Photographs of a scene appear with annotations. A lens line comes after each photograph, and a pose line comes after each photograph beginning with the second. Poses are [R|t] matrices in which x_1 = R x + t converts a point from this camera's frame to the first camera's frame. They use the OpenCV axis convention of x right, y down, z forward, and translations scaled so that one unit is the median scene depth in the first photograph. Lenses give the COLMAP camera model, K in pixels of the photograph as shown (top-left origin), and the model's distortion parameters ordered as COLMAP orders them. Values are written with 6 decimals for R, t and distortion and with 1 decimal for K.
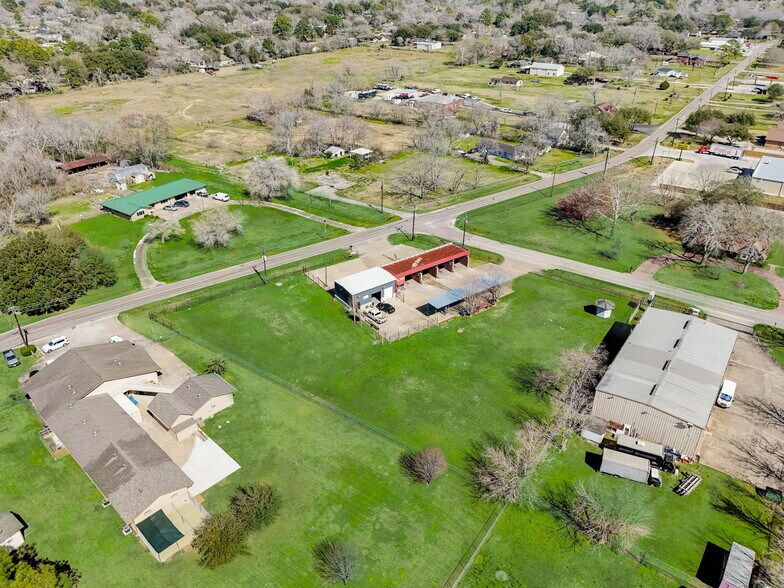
lens RADIAL K [[580.7, 0, 390.3], [0, 580.7, 281.6], [0, 0, 1]] dist [0.089084, -0.107042]
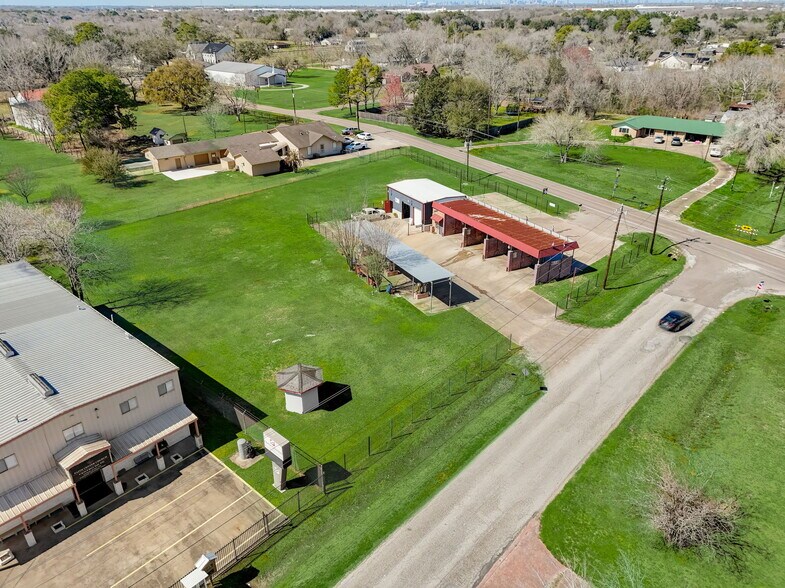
lens RADIAL K [[581.4, 0, 390.8], [0, 581.4, 281.6], [0, 0, 1]] dist [0.089084, -0.107042]
pose [[-0.110361, 0.426561, -0.897701, 0.572503], [-0.466807, 0.775150, 0.425716, -0.176187], [0.877446, 0.466036, 0.113576, 0.808303]]
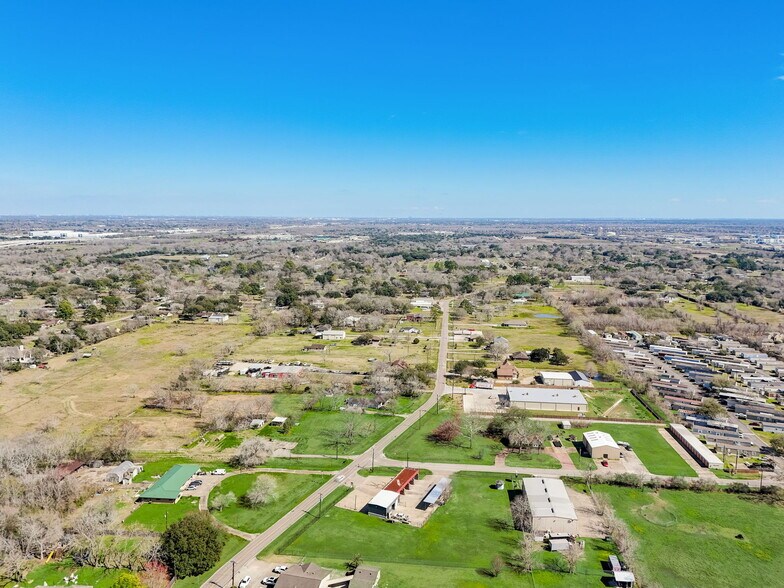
lens RADIAL K [[580.7, 0, 390.3], [0, 580.7, 281.6], [0, 0, 1]] dist [0.089084, -0.107042]
pose [[0.873435, -0.050299, 0.484335, -0.727736], [0.227530, 0.921545, -0.314617, -0.038263], [-0.430512, 0.384999, 0.816355, -0.590713]]
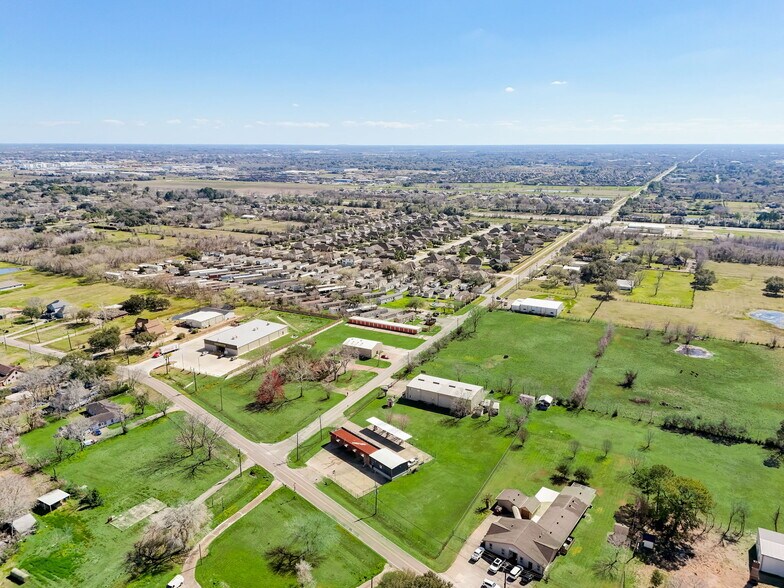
lens RADIAL K [[580.7, 0, 390.3], [0, 580.7, 281.6], [0, 0, 1]] dist [0.089084, -0.107042]
pose [[-0.130465, -0.228614, 0.964736, -1.278064], [0.471360, 0.841747, 0.263213, -0.716264], [-0.872238, 0.489078, -0.002059, 0.661920]]
